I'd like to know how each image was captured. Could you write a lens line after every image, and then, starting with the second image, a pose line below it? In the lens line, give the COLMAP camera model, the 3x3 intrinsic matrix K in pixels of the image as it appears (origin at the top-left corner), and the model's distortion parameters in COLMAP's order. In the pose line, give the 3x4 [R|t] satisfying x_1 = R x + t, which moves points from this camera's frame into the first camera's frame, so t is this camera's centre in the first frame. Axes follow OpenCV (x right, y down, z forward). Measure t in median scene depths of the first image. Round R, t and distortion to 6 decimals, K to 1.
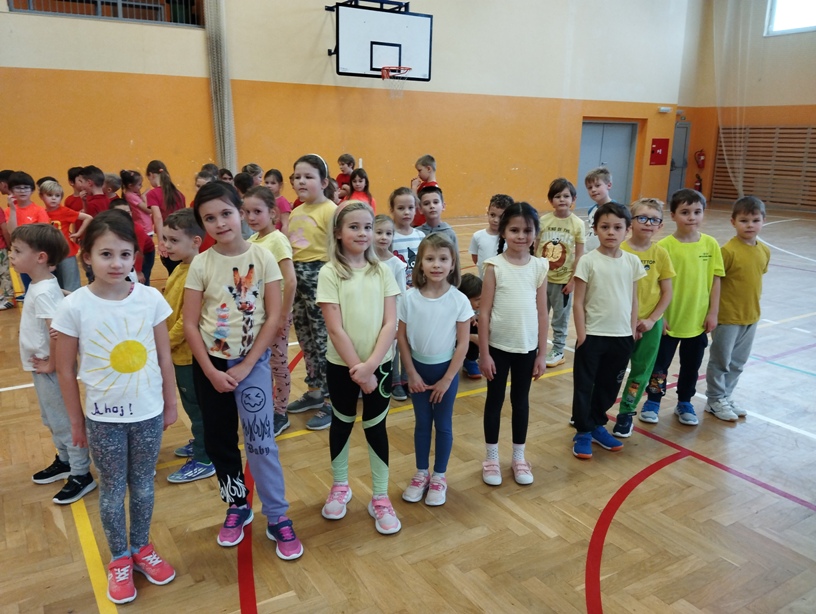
lens RADIAL K [[663.9, 0, 408.0], [0, 663.9, 307.0], [0, 0, 1]] dist [0.129863, -0.229165]
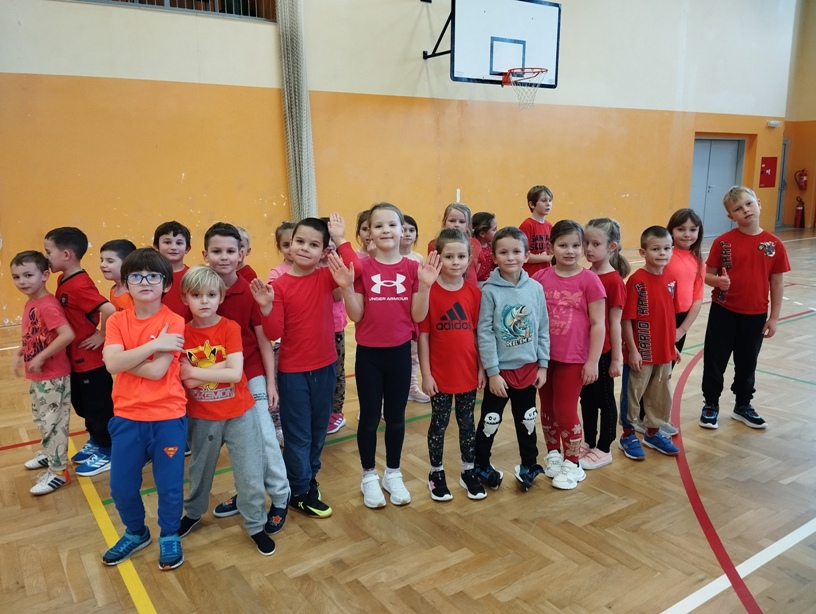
lens RADIAL K [[663.9, 0, 408.0], [0, 663.9, 307.0], [0, 0, 1]] dist [0.129863, -0.229165]
pose [[0.998194, -0.034072, 0.049477, -0.186395], [0.035973, 0.998628, -0.038048, -0.059602], [-0.048113, 0.039759, 0.998050, 0.240613]]
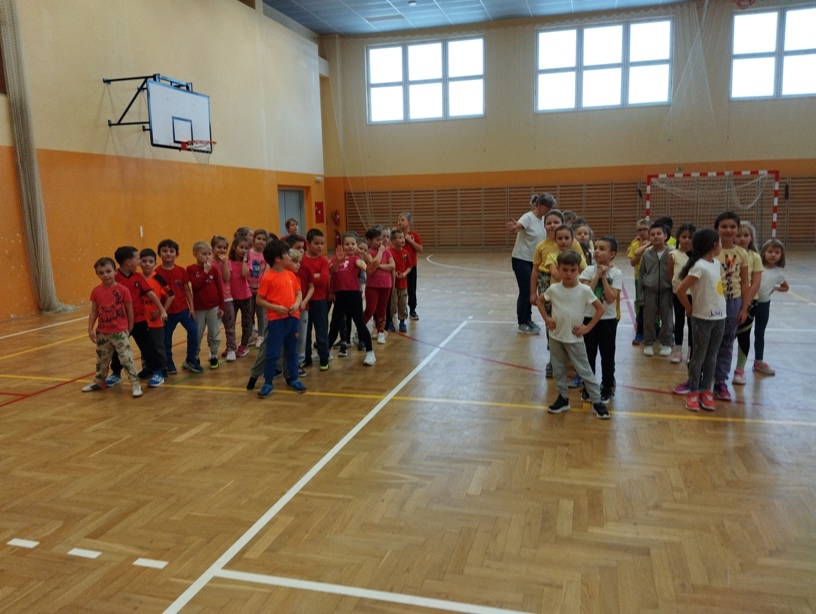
lens RADIAL K [[663.9, 0, 408.0], [0, 663.9, 307.0], [0, 0, 1]] dist [0.129863, -0.229165]
pose [[0.720485, -0.137345, 0.679734, -0.516906], [0.200407, 0.979606, -0.014485, -0.012431], [-0.663882, 0.146659, 0.733316, 0.023843]]
